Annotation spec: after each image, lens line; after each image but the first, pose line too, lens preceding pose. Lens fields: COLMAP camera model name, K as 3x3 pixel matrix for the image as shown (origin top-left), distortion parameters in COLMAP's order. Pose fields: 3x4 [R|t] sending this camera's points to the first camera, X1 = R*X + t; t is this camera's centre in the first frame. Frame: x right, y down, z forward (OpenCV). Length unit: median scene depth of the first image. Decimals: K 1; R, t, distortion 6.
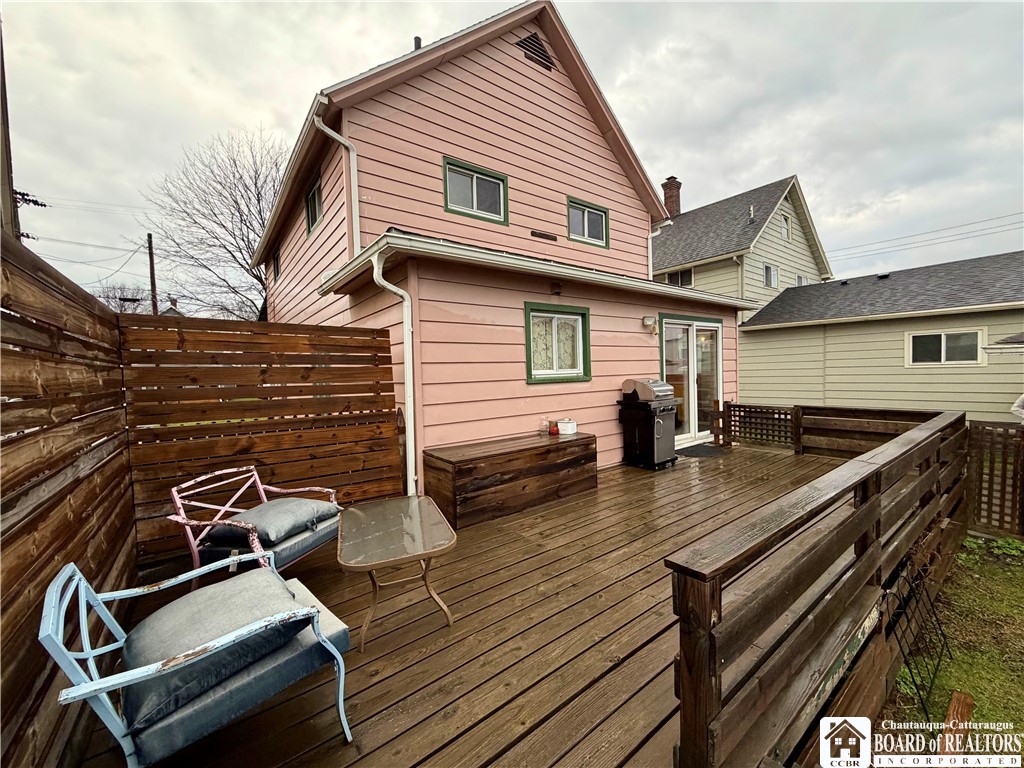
lens RADIAL K [[408.4, 0, 513.6], [0, 408.4, 388.4], [0, 0, 1]] dist [0.000031, 0.000958]
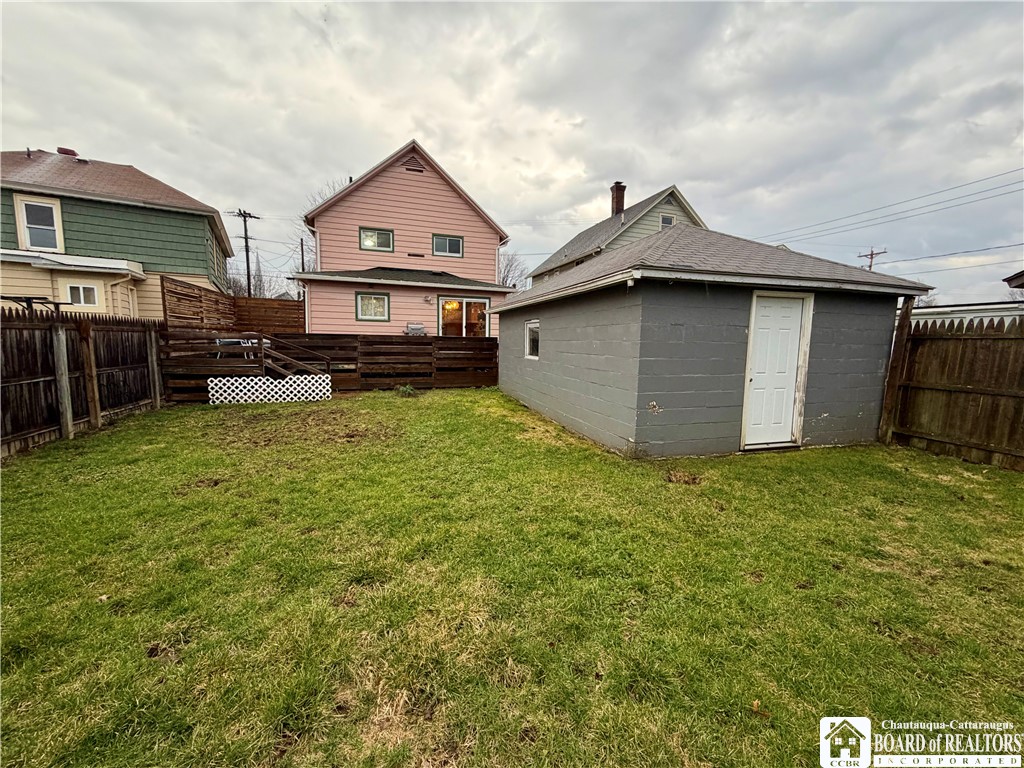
lens RADIAL K [[408.4, 0, 511.3], [0, 408.4, 383.8], [0, 0, 1]] dist [0.000031, 0.000958]
pose [[0.945199, 0.081077, -0.316268, 1.334242], [-0.059884, 0.995294, 0.076180, 0.097916], [0.320956, -0.053066, 0.945606, -0.909368]]
